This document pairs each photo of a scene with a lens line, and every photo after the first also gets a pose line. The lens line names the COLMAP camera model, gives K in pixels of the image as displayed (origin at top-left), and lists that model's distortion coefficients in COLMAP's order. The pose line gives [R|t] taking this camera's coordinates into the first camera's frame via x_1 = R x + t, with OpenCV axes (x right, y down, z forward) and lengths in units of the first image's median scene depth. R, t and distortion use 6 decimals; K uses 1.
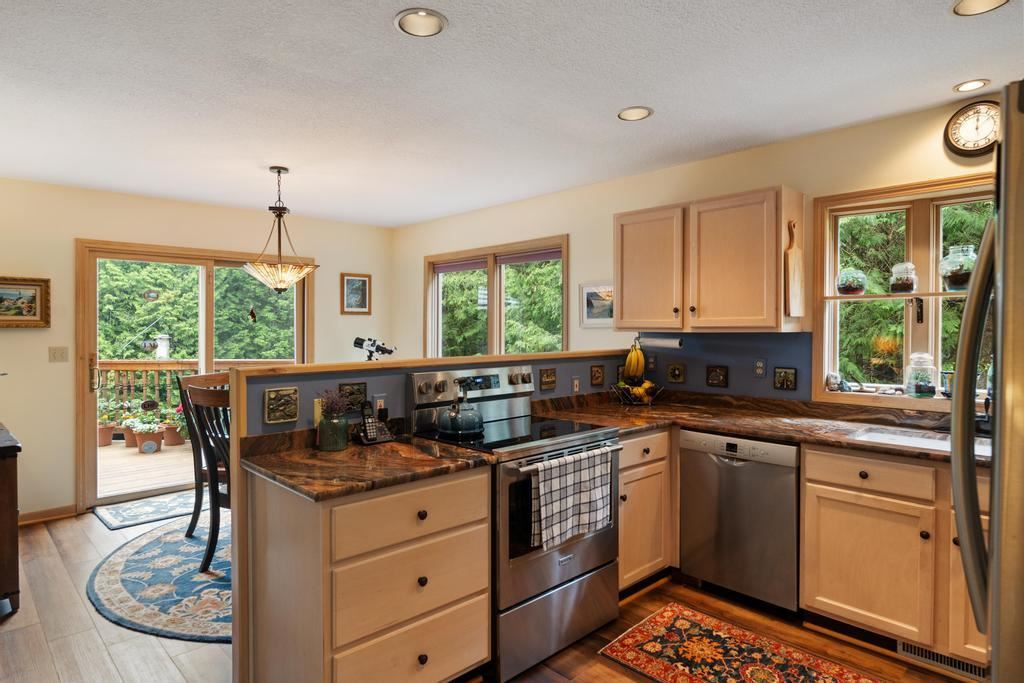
lens RADIAL K [[583.7, 0, 512.3], [0, 583.7, 331.6], [0, 0, 1]] dist [-0.001388, -0.000405]
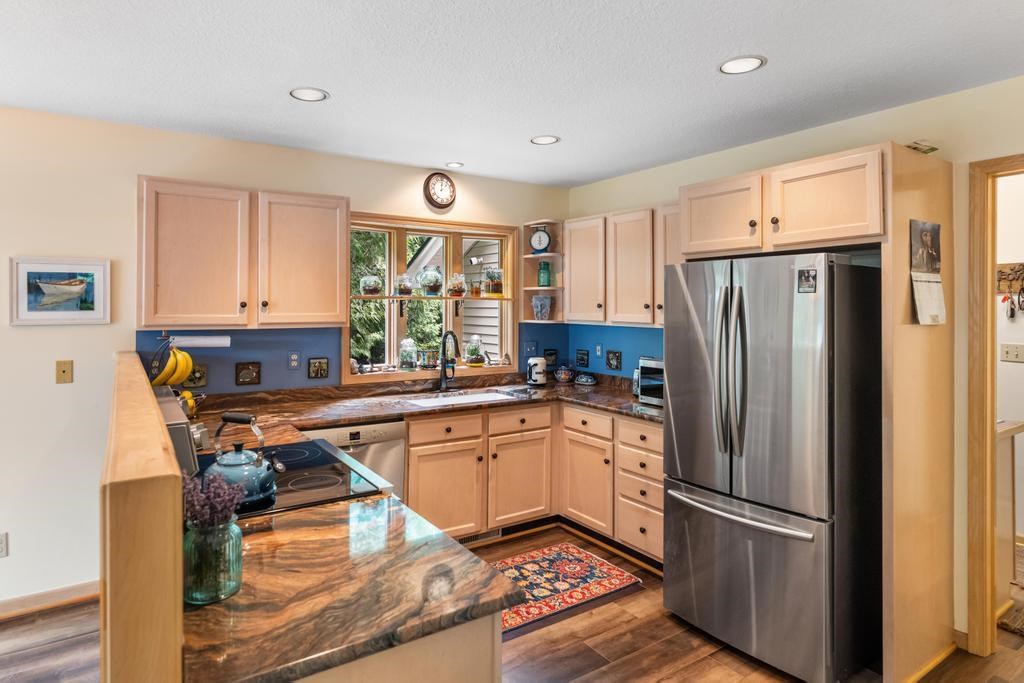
lens RADIAL K [[570.9, 0, 479.9], [0, 570.9, 307.4], [0, 0, 1]] dist [-0.001191, -0.000493]
pose [[0.203394, 0.001349, 0.979096, -0.505482], [0.003674, 0.999991, -0.002141, -0.029357], [-0.979090, 0.004032, 0.203387, 0.464144]]
